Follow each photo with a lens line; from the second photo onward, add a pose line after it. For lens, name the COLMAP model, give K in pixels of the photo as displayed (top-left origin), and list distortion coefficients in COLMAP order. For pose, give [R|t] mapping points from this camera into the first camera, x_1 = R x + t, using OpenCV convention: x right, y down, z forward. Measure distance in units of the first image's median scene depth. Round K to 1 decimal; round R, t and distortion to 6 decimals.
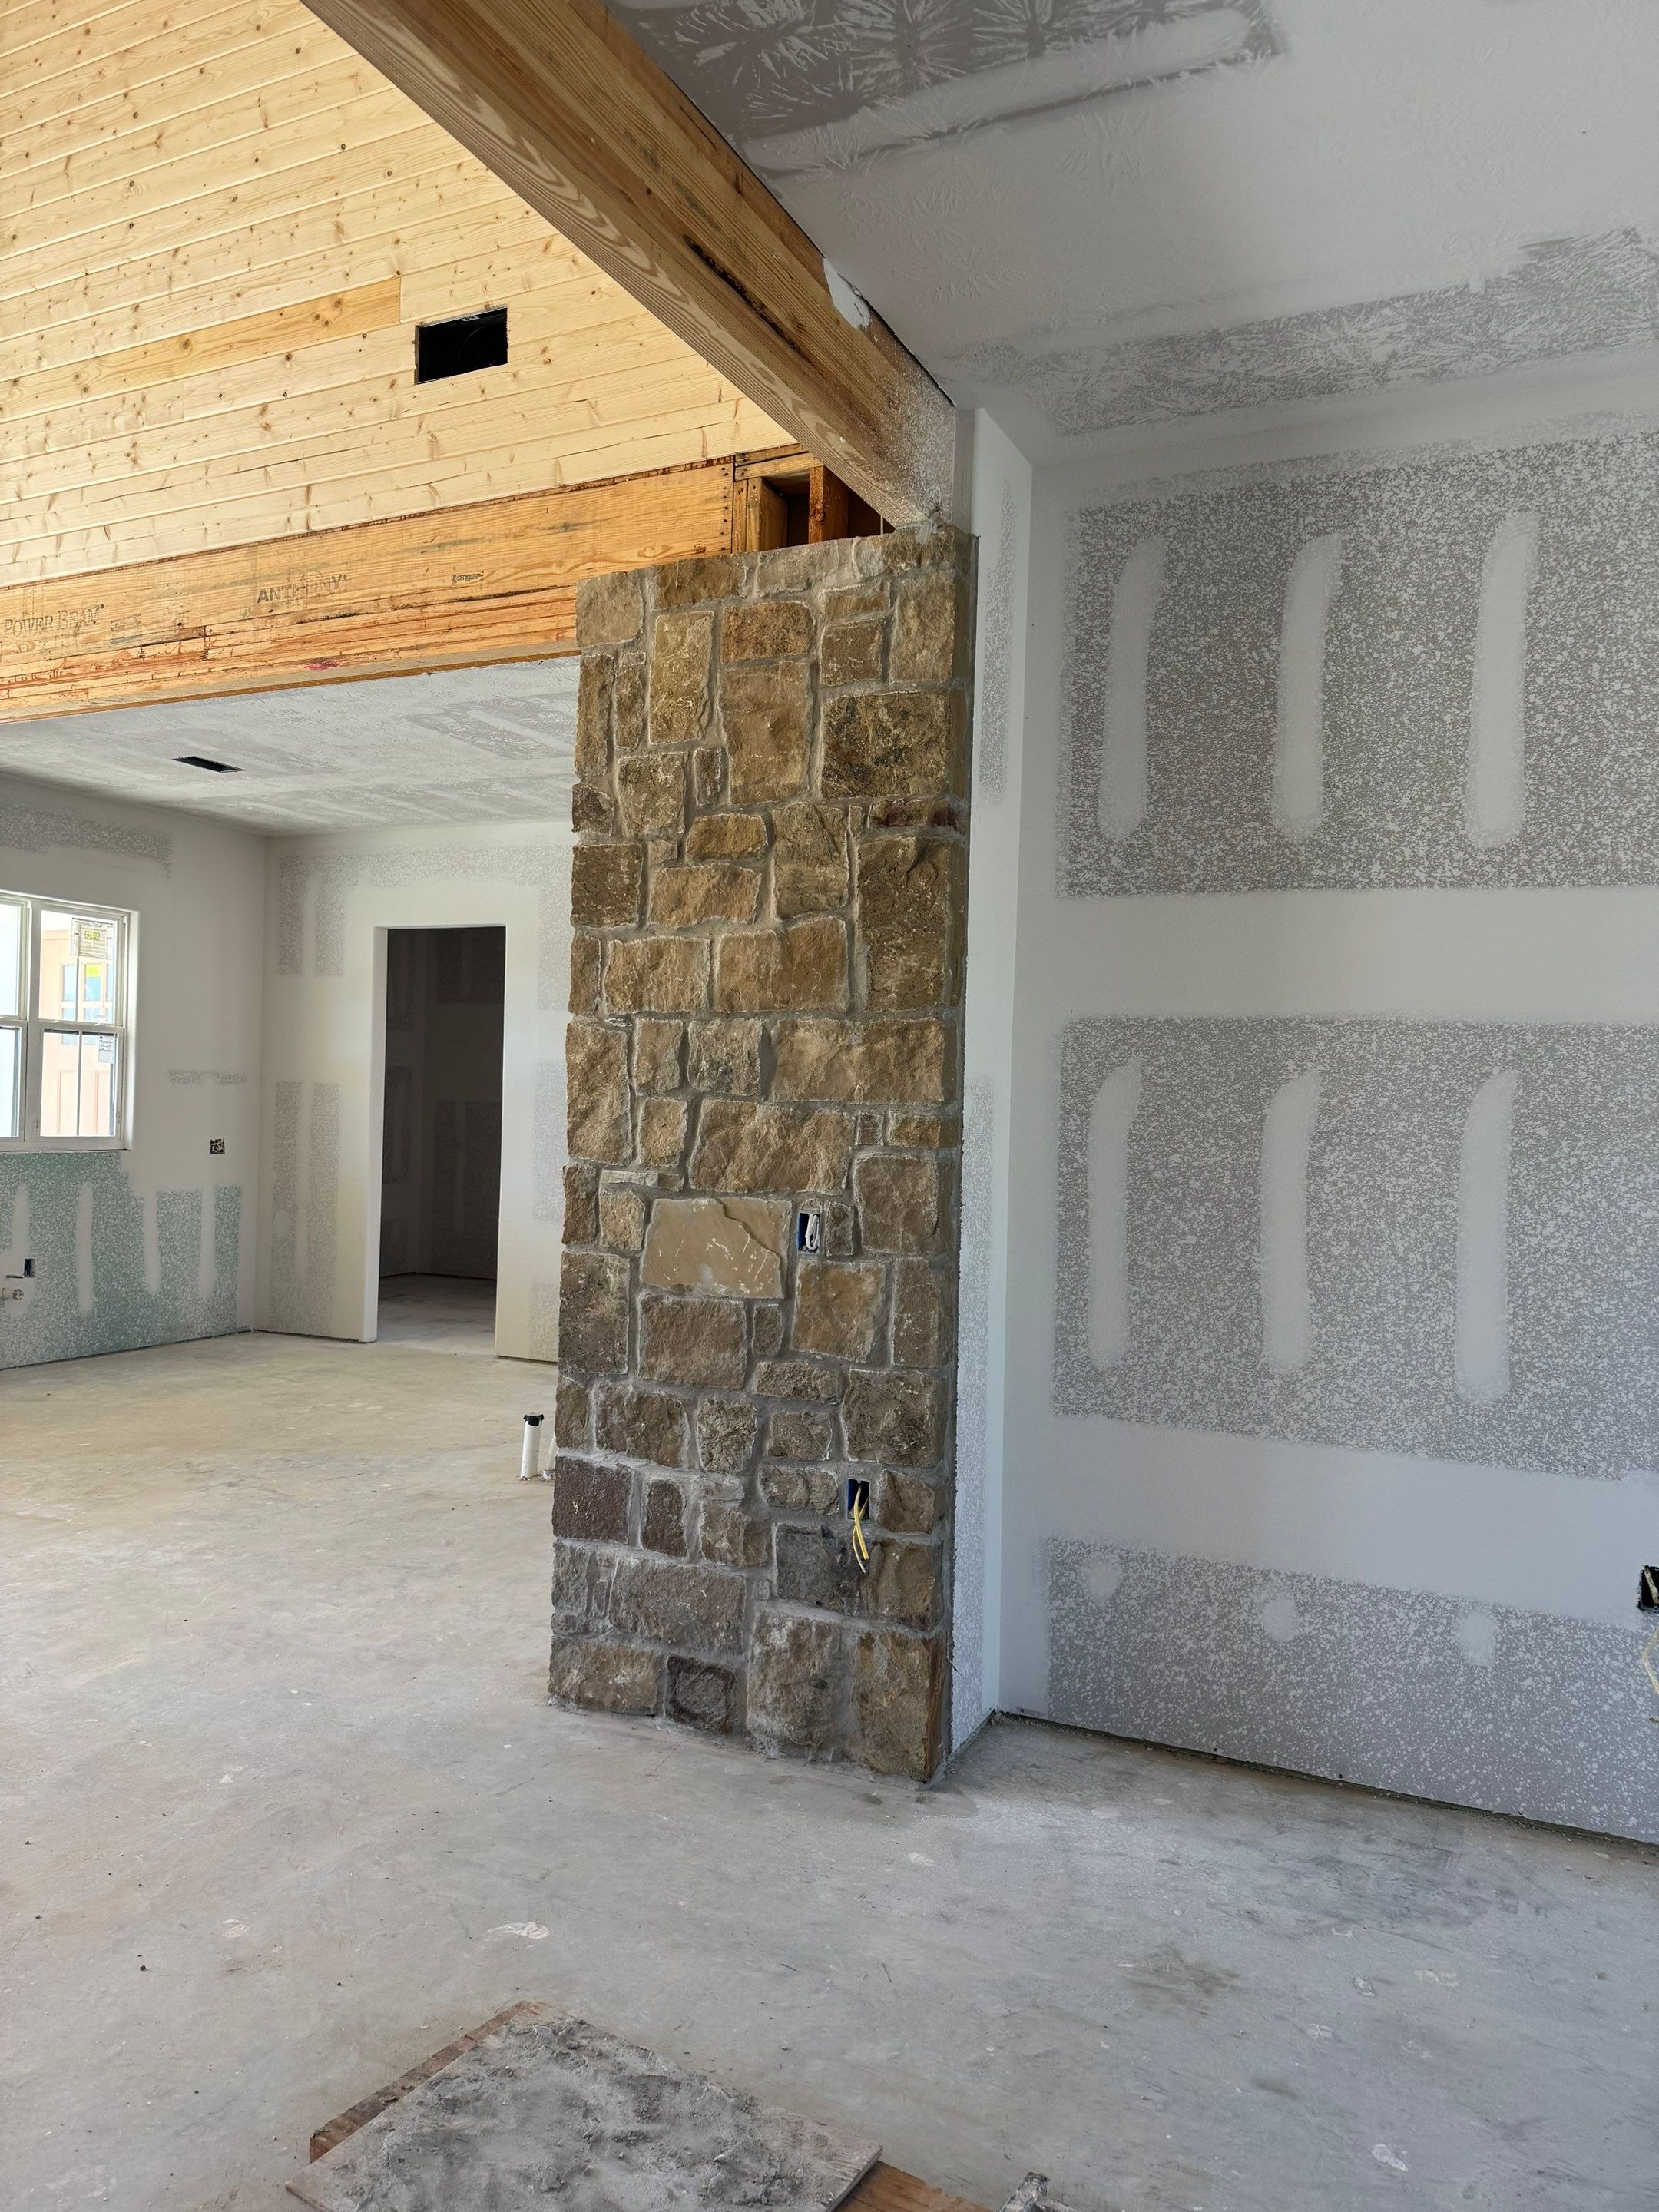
lens RADIAL K [[1580.4, 0, 823.0], [0, 1580.4, 1104.5], [0, 0, 1]] dist [0.061229, -0.079919]
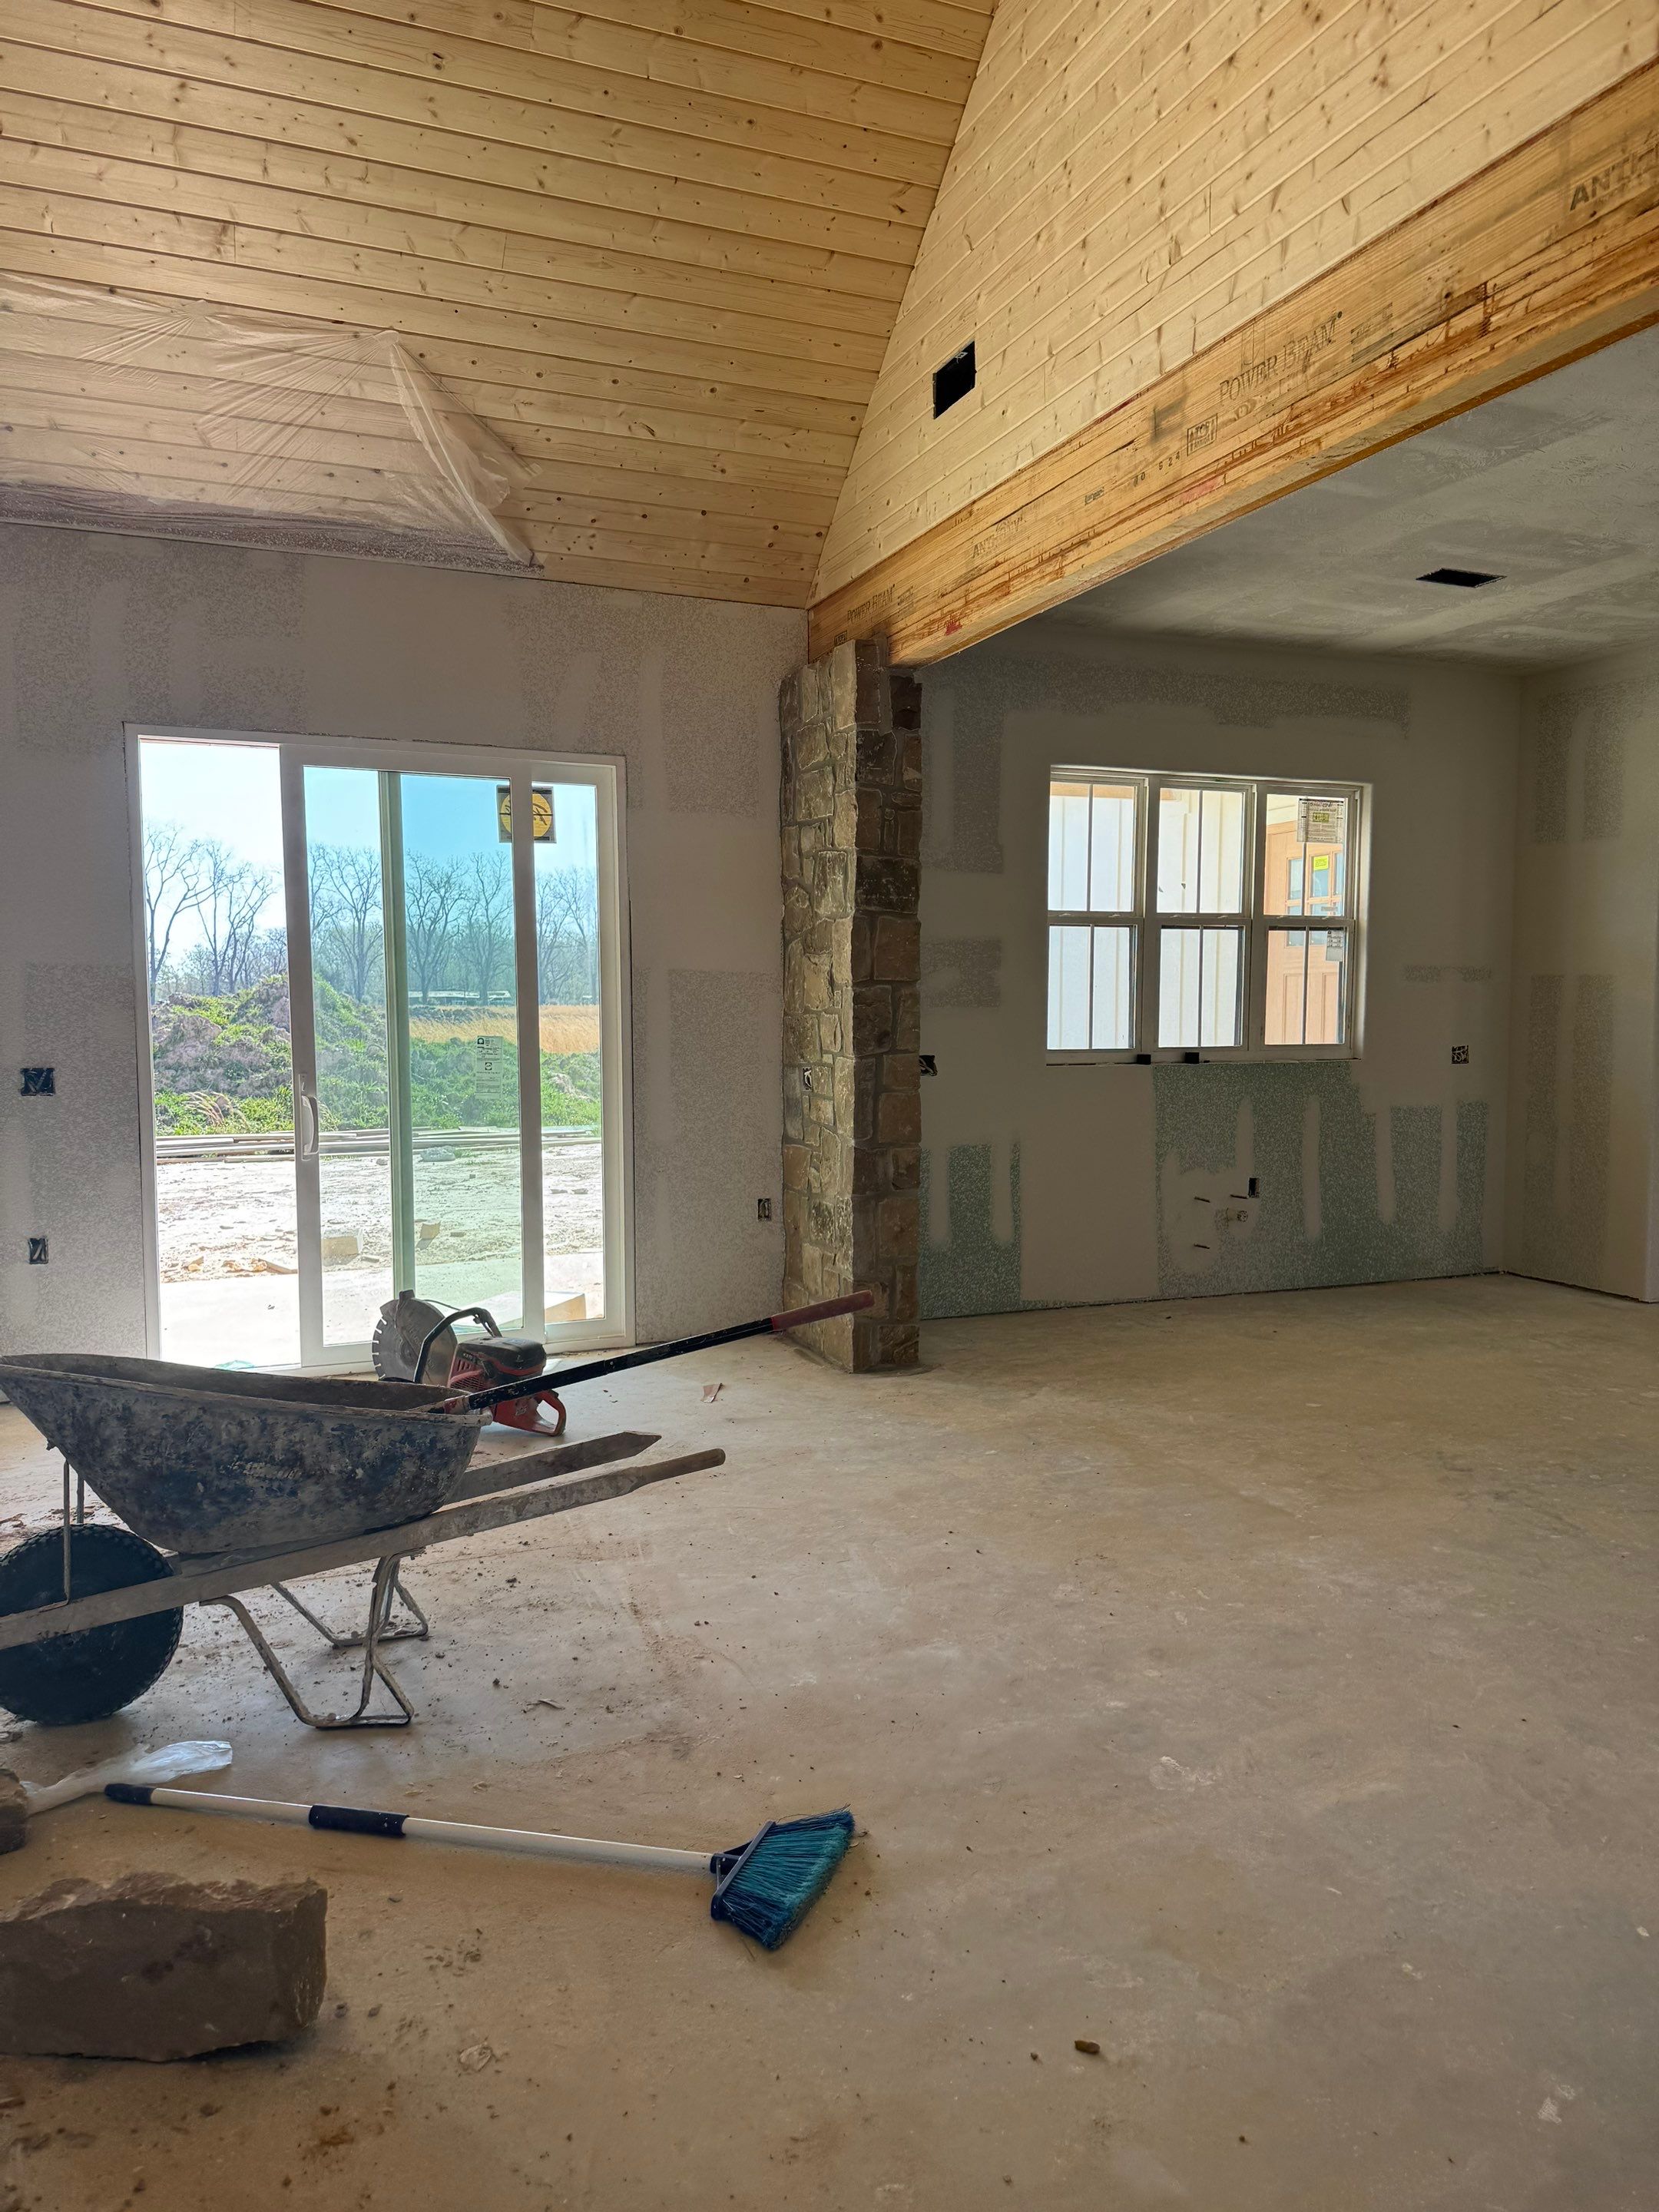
lens RADIAL K [[1580.4, 0, 823.0], [0, 1580.4, 1104.5], [0, 0, 1]] dist [0.061229, -0.079919]
pose [[0.745131, 0.020494, -0.666604, -0.123957], [0.018317, 0.998522, 0.051173, 0.006901], [0.666667, -0.050340, 0.743654, 0.262665]]
